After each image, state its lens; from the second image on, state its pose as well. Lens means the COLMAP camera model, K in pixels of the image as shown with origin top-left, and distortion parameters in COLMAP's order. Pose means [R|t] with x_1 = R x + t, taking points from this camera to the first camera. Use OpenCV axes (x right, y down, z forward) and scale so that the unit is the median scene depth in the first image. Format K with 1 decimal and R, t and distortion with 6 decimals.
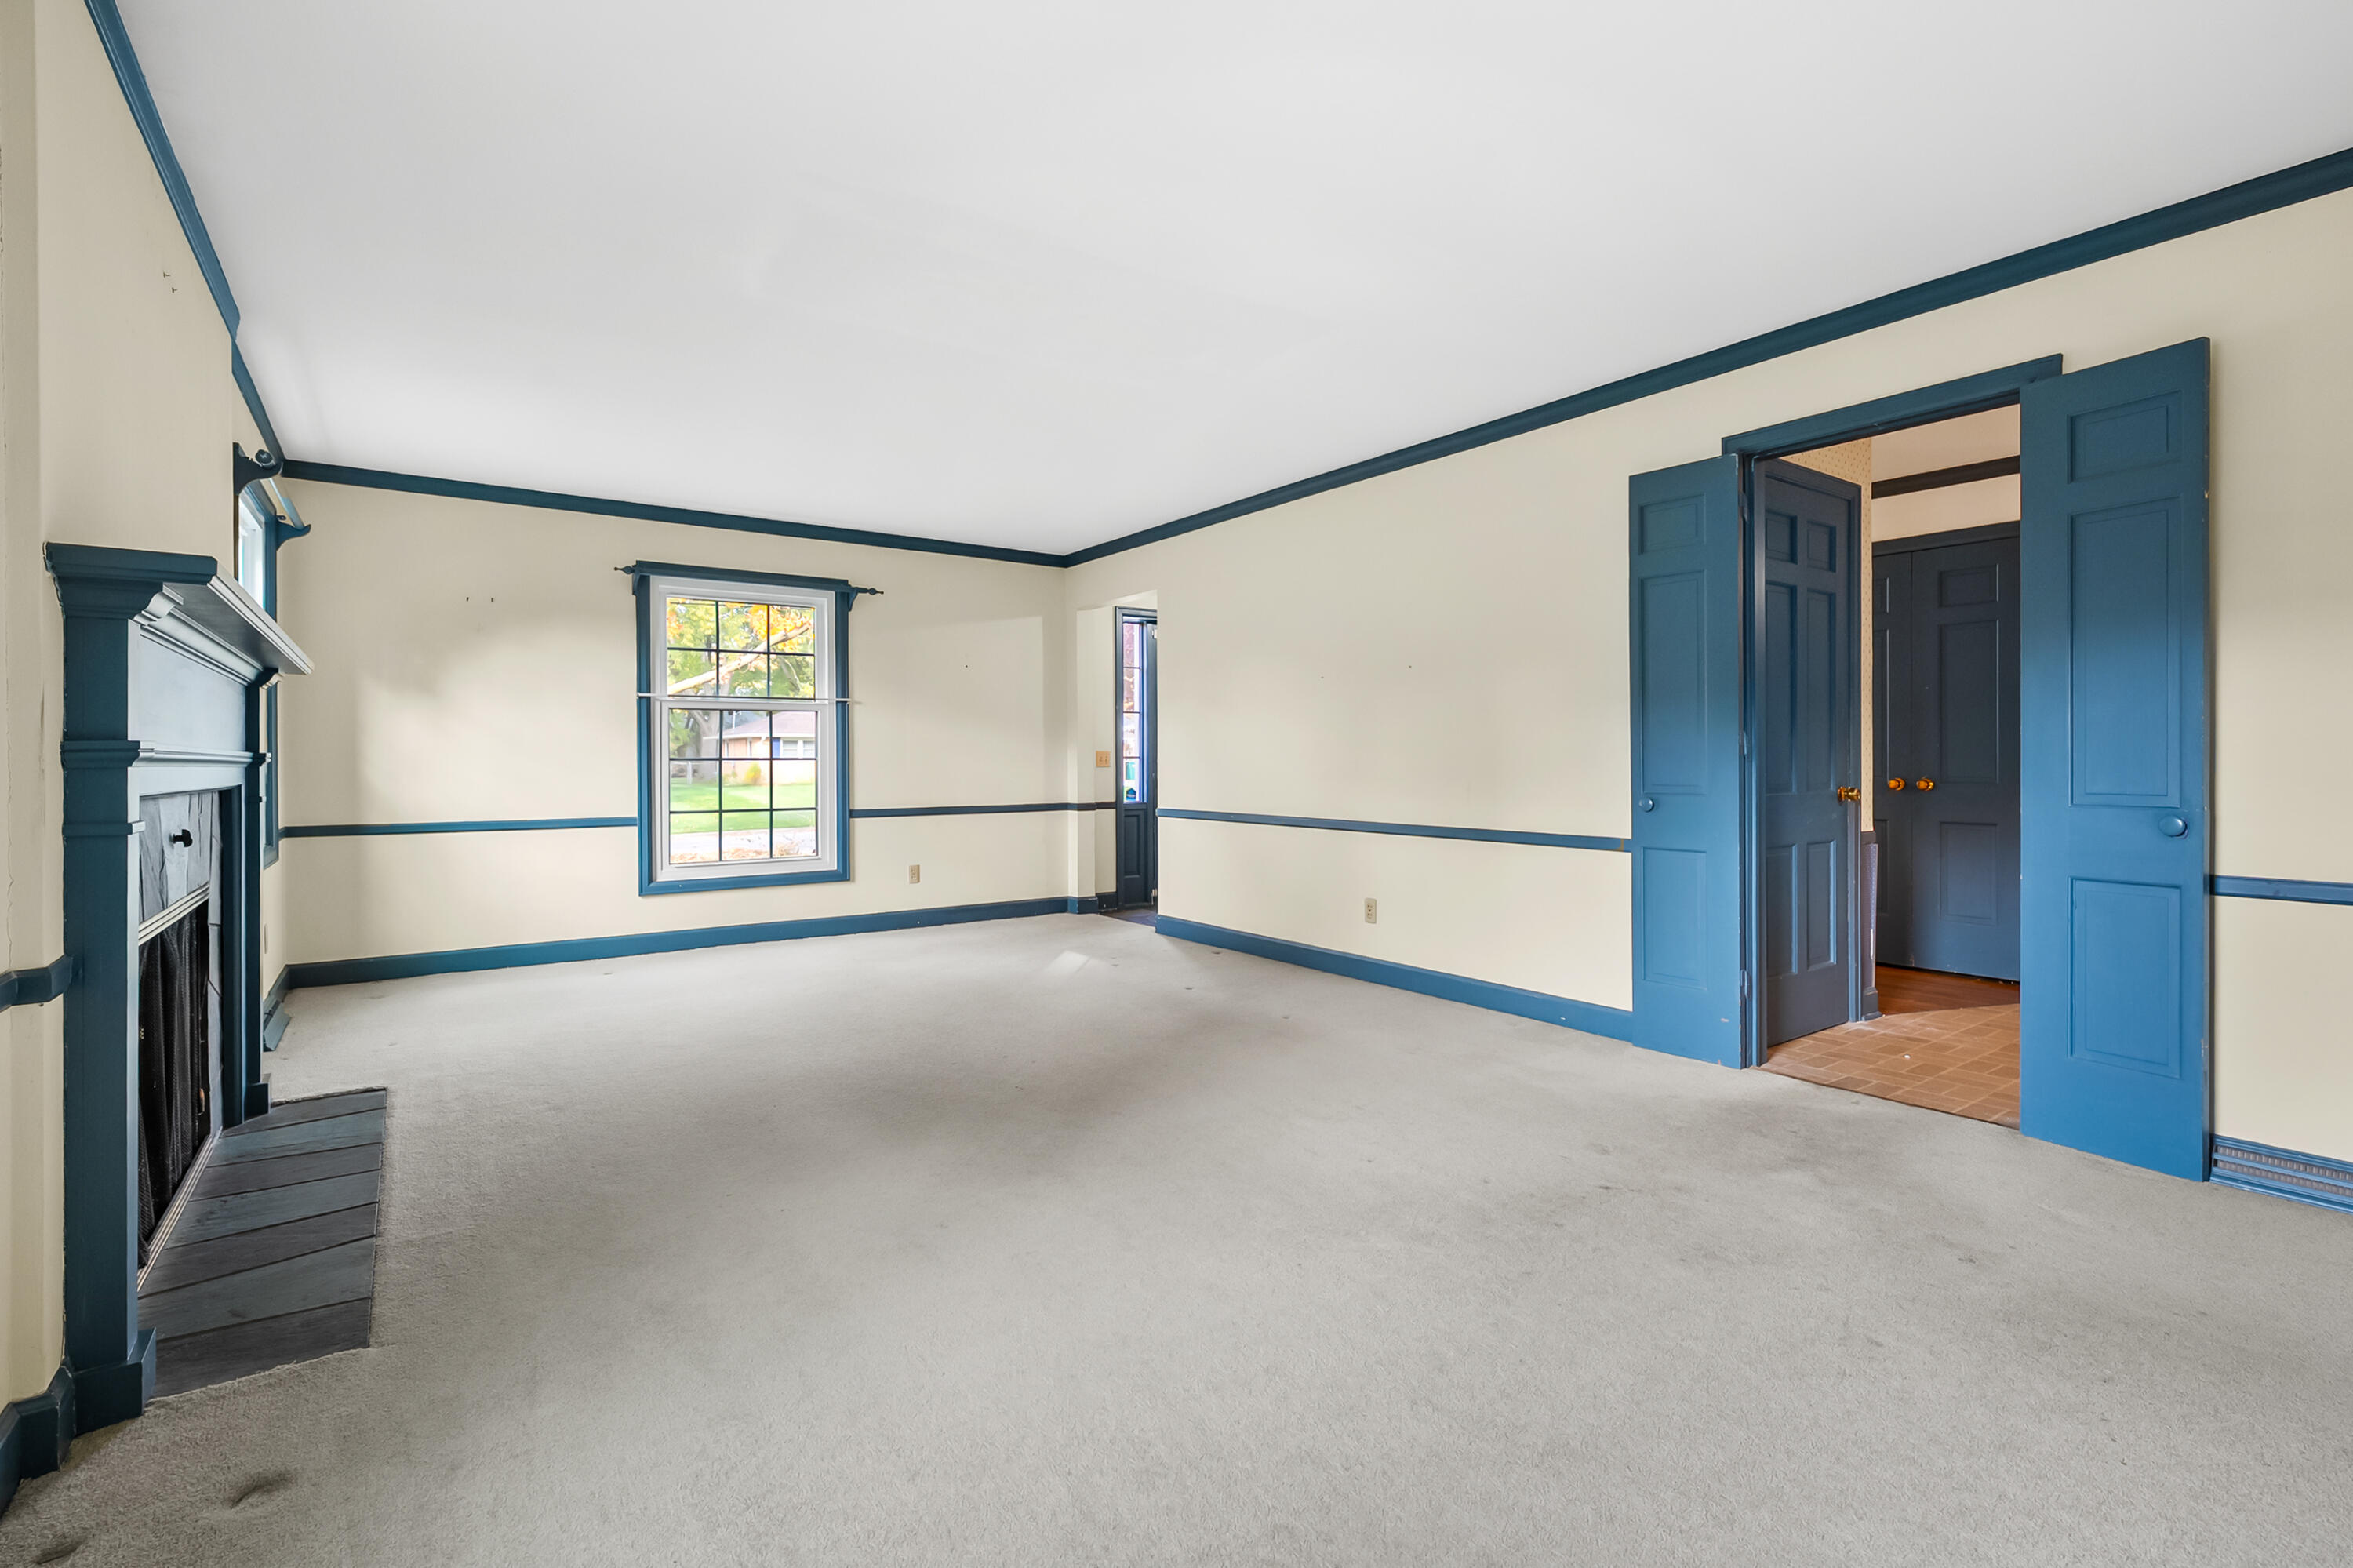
lens RADIAL K [[1070.6, 0, 1182.2], [0, 1070.6, 746.7], [0, 0, 1]] dist [-0.001061, 0.000222]
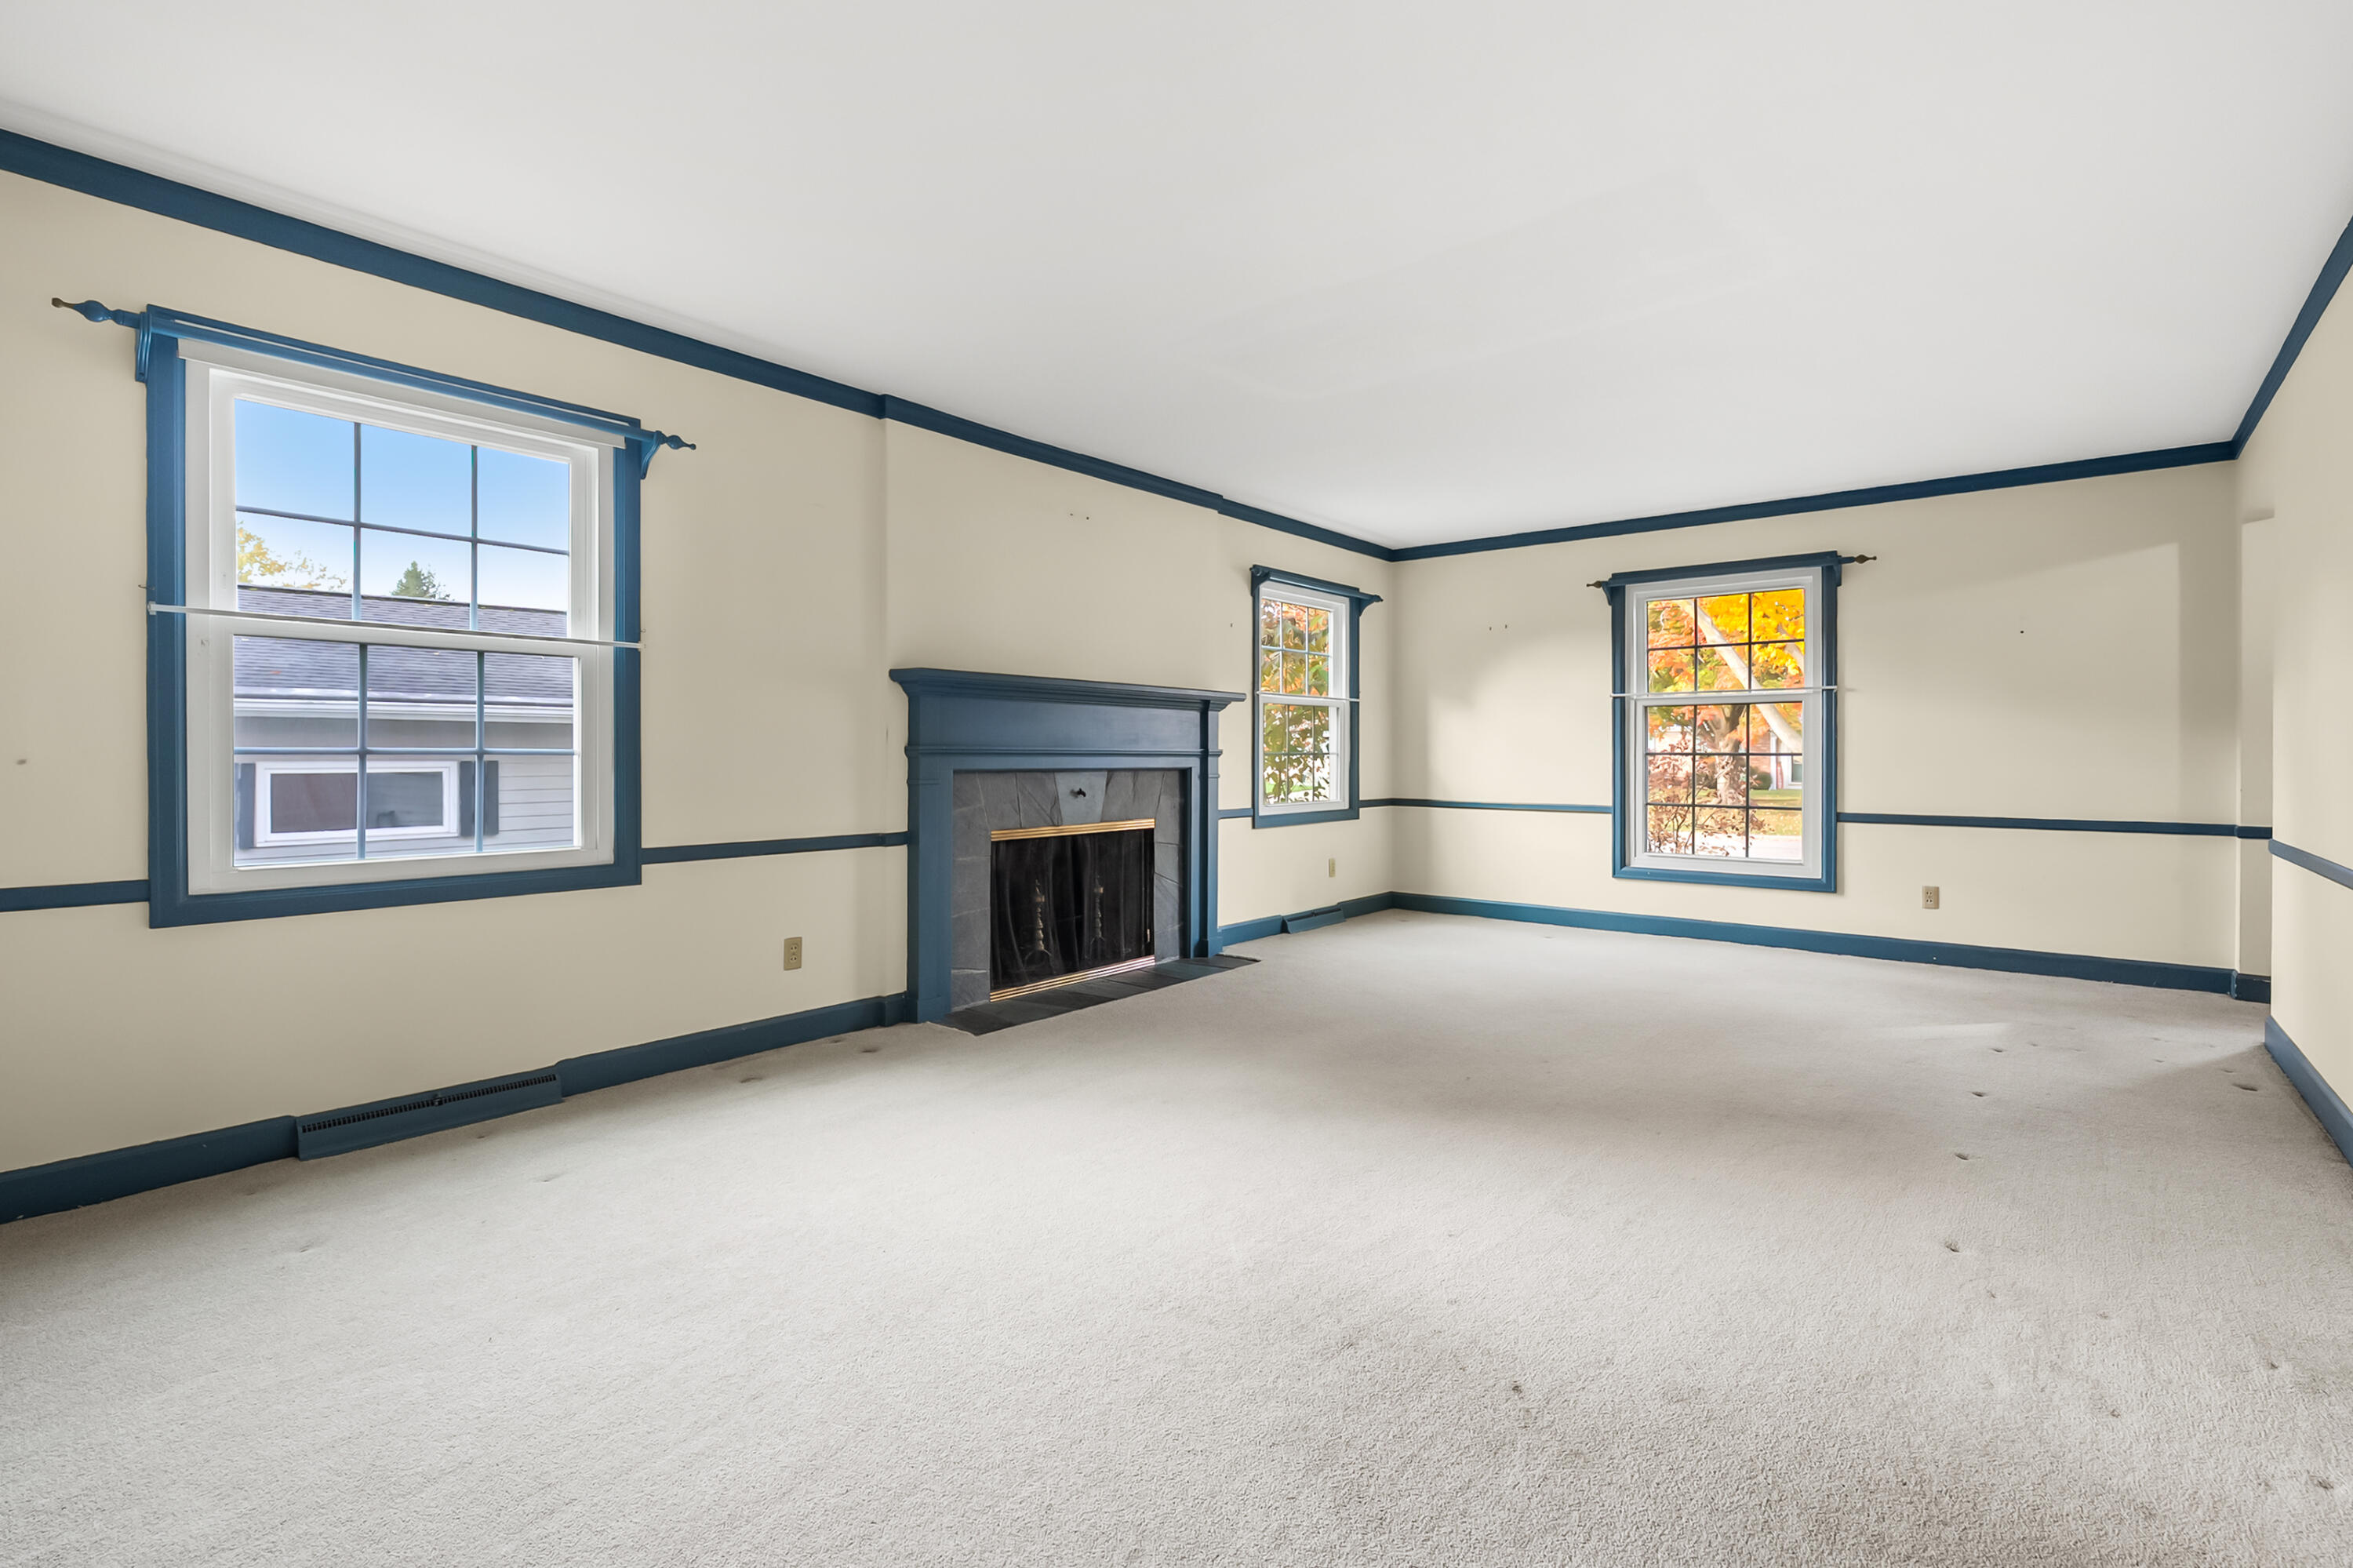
lens RADIAL K [[1070.6, 0, 1182.2], [0, 1070.6, 746.7], [0, 0, 1]] dist [-0.001061, 0.000222]
pose [[0.252826, -0.001743, -0.967510, 0.413234], [0.008517, 0.999964, 0.000424, 0.000056], [0.967474, -0.008348, 0.252831, 0.266288]]
